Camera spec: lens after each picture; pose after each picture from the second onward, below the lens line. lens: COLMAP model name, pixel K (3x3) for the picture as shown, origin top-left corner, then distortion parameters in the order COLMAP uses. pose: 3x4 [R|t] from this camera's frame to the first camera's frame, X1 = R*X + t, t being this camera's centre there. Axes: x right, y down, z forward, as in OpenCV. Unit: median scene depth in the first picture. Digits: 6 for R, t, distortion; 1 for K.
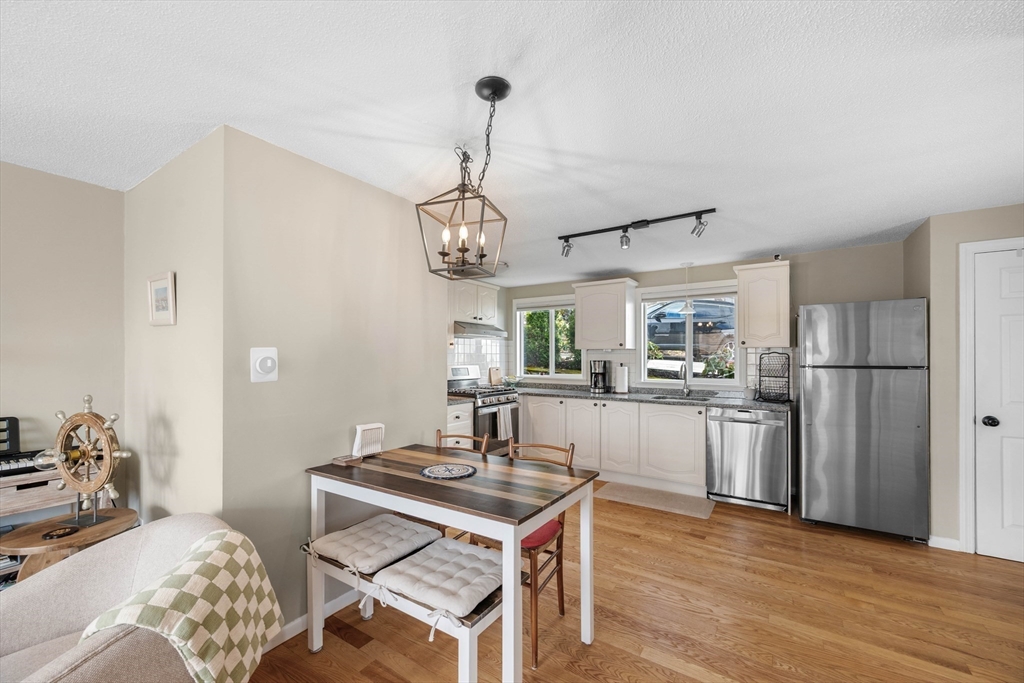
lens RADIAL K [[401.2, 0, 503.3], [0, 401.2, 357.4], [0, 0, 1]] dist [-0.008920, 0.000098]
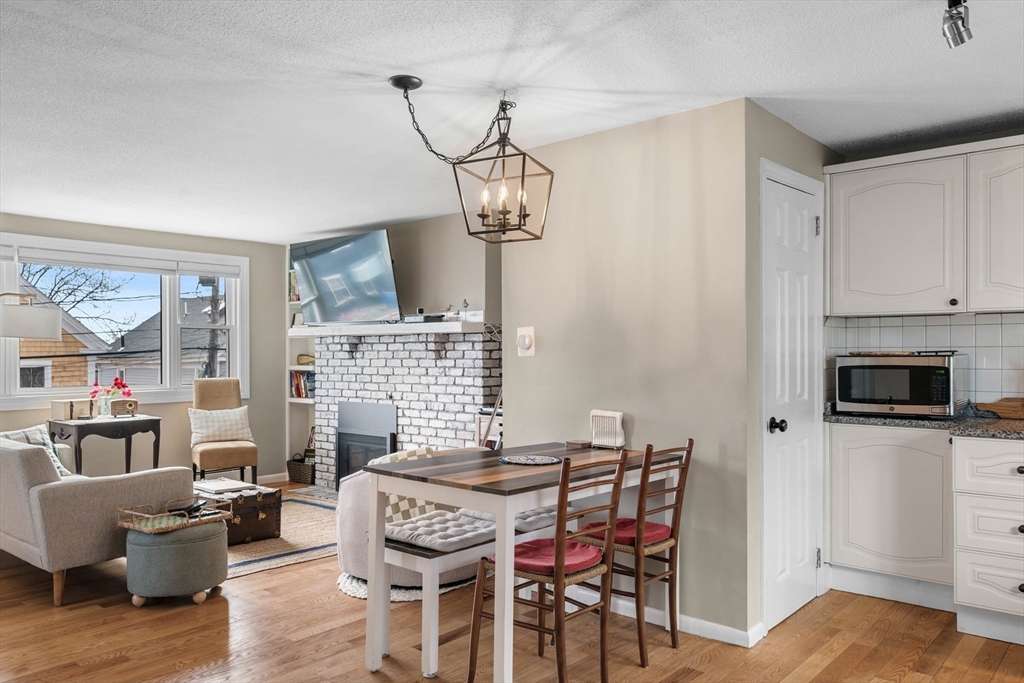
lens RADIAL K [[729.9, 0, 520.0], [0, 729.9, 351.5], [0, 0, 1]] dist [-0.010404, -0.002027]
pose [[-0.094444, -0.004250, -0.995521, 0.623210], [0.001201, 0.999990, -0.004383, 0.022426], [0.995529, -0.001610, -0.094438, 0.485496]]
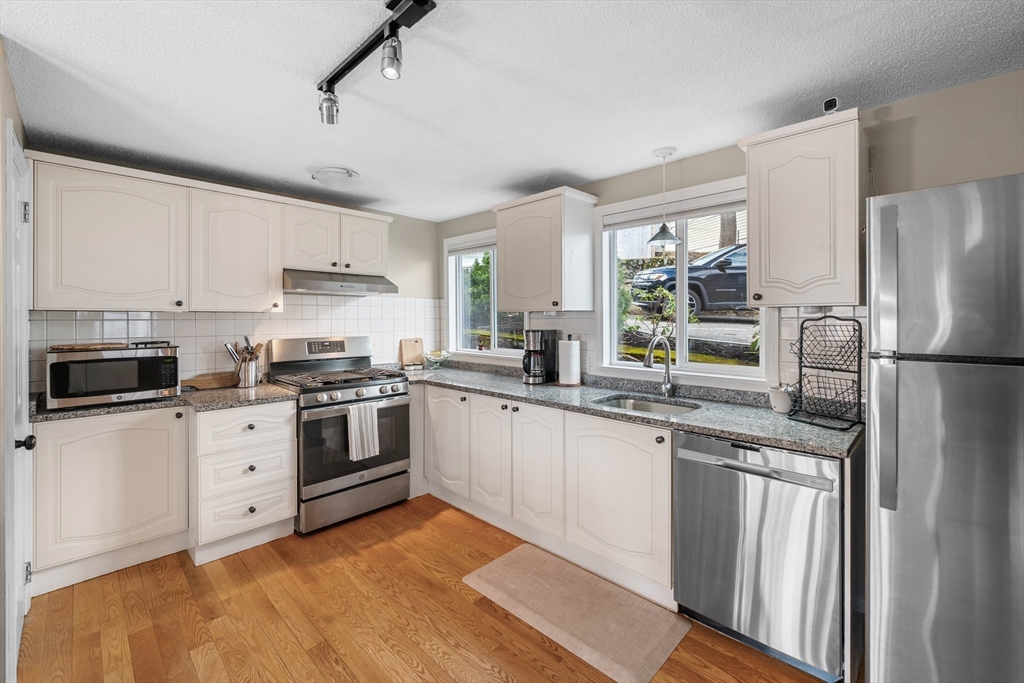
lens RADIAL K [[432.1, 0, 513.0], [0, 432.1, 321.1], [0, 0, 1]] dist [-0.002082, 0.000377]
pose [[0.986669, -0.003307, -0.162704, 0.344021], [0.004017, 0.999984, 0.004035, -0.009261], [0.162688, -0.004635, 0.986667, 0.383985]]
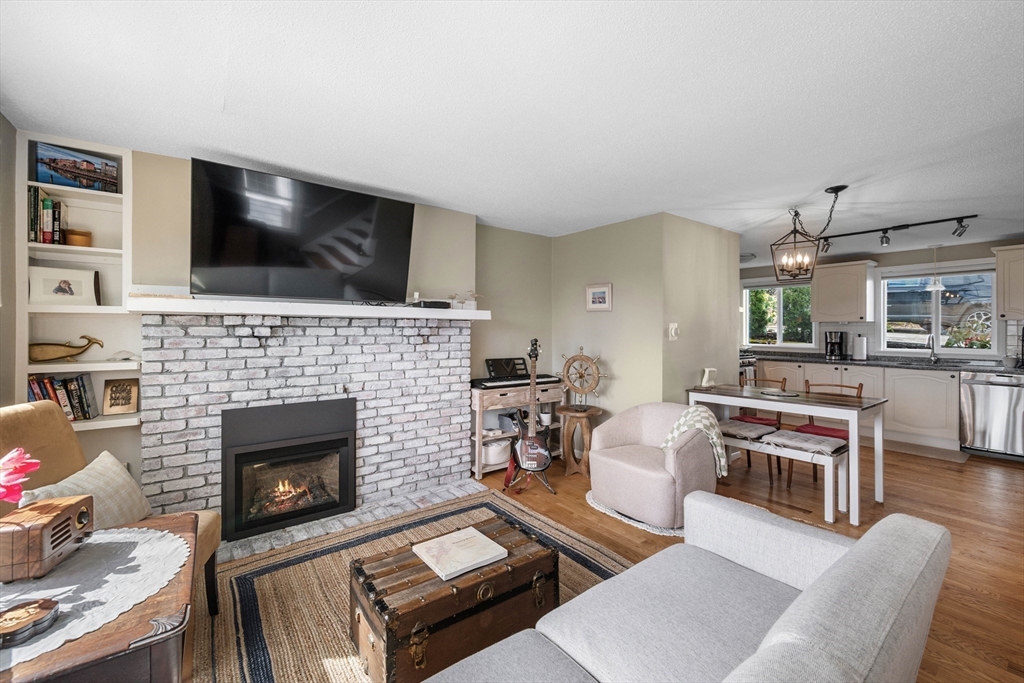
lens RADIAL K [[401.2, 0, 514.4], [0, 401.2, 332.3], [0, 0, 1]] dist [-0.008920, 0.000098]
pose [[0.942592, 0.003266, -0.333929, -0.275180], [-0.001204, 0.999979, 0.006380, 0.003612], [0.333943, -0.005611, 0.942576, -0.434142]]
